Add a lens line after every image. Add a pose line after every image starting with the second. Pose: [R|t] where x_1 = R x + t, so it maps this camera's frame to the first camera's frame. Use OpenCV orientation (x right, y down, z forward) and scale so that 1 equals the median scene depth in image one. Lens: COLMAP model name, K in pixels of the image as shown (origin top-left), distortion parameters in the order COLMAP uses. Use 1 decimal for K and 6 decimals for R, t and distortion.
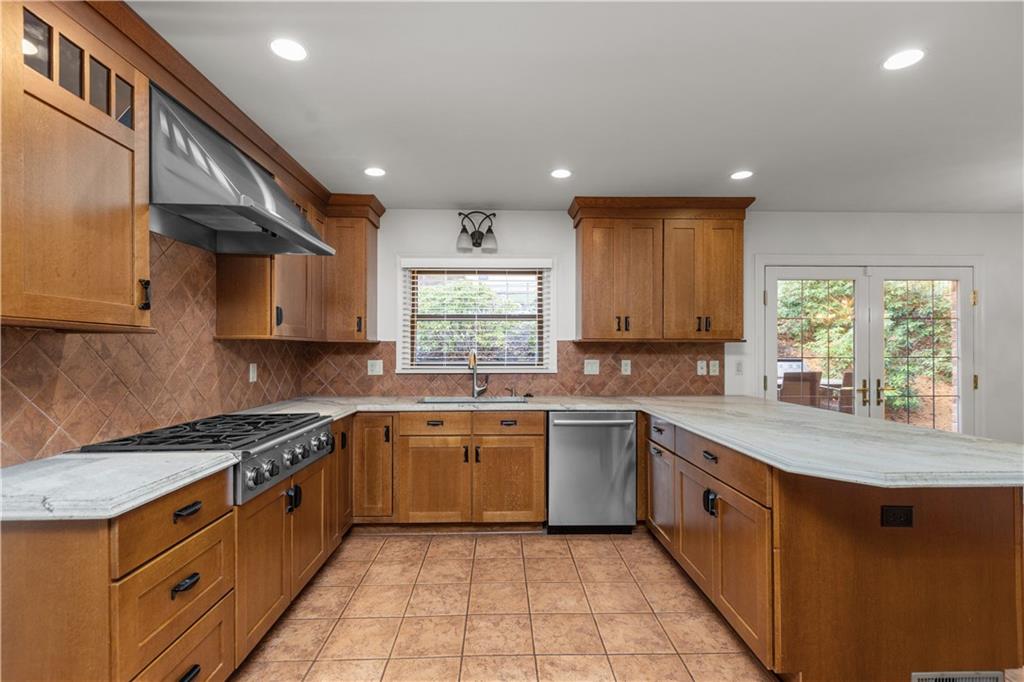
lens RADIAL K [[460.7, 0, 519.5], [0, 460.7, 350.0], [0, 0, 1]] dist [-0.000428, -0.000167]
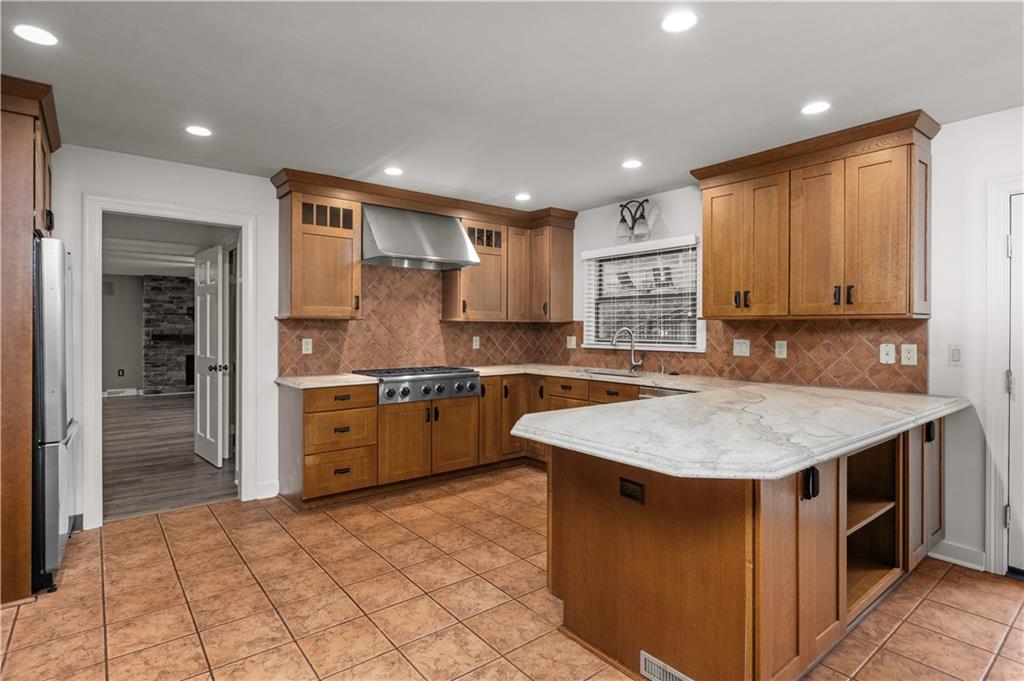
lens RADIAL K [[526.1, 0, 529.4], [0, 526.1, 331.0], [0, 0, 1]] dist [-0.011613, 0.000283]
pose [[0.614562, 0.006155, -0.788844, 0.831145], [-0.002782, 0.999980, 0.005635, -0.000091], [0.788863, -0.001269, 0.614567, 0.055313]]
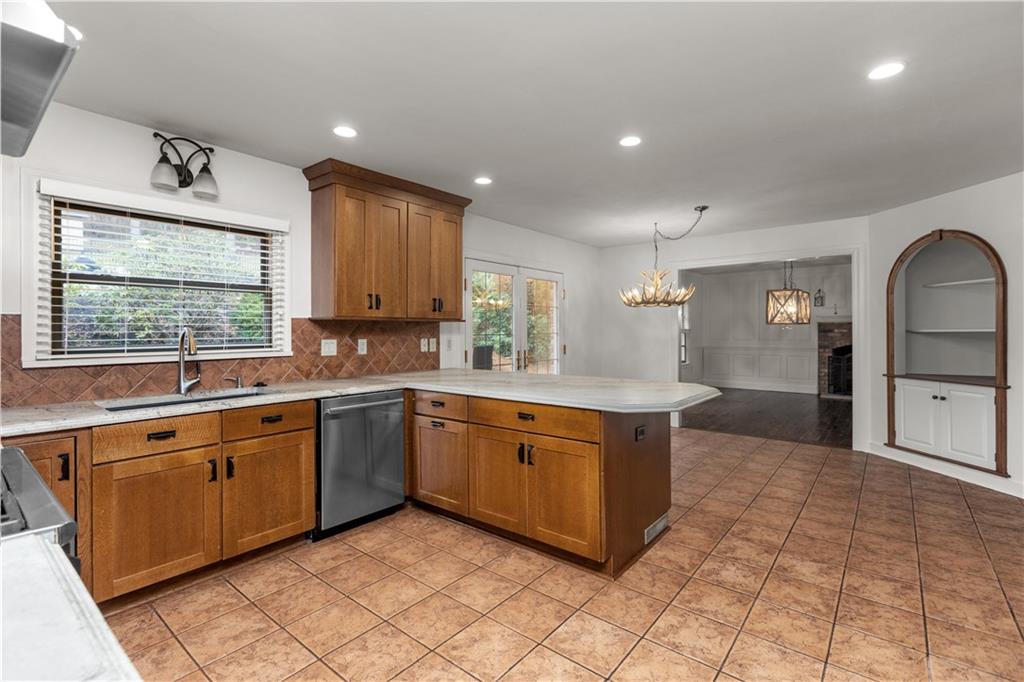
lens RADIAL K [[460.7, 0, 509.6], [0, 460.7, 330.0], [0, 0, 1]] dist [-0.000428, -0.000167]
pose [[0.662697, -0.002731, 0.748883, -0.338101], [0.003507, 0.999994, 0.000544, 0.003574], [-0.748879, 0.002266, 0.662702, 0.152785]]
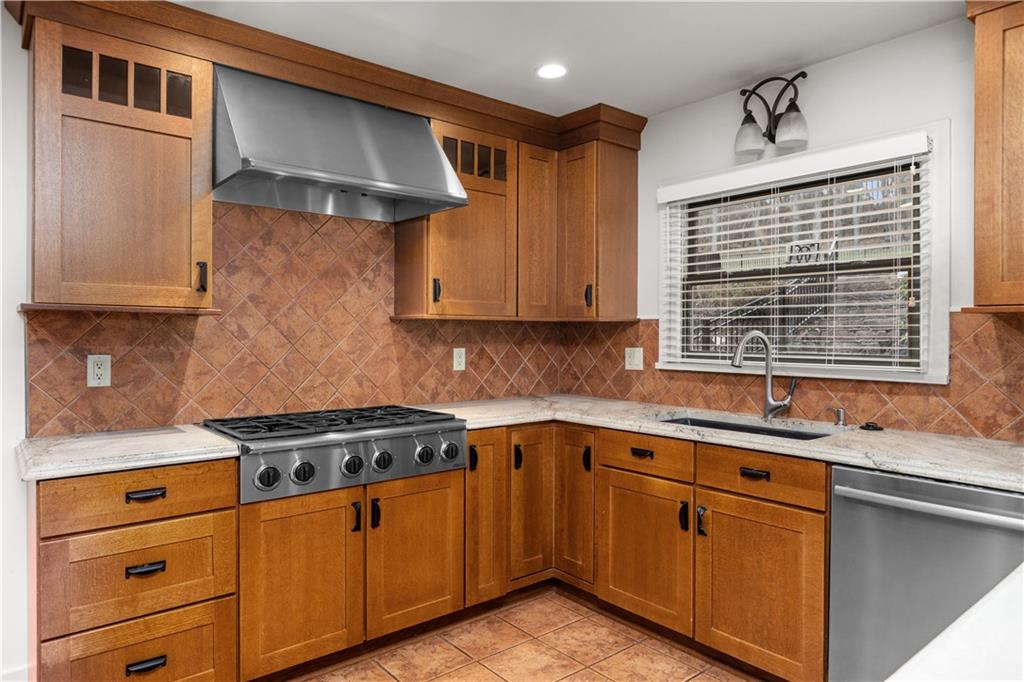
lens RADIAL K [[636.0, 0, 524.7], [0, 636.0, 336.3], [0, 0, 1]] dist [-0.006877, -0.001983]
pose [[0.614915, 0.004417, -0.788581, 0.364334], [-0.002379, 0.999990, 0.003747, 0.002530], [0.788590, -0.000428, 0.614919, 0.349561]]
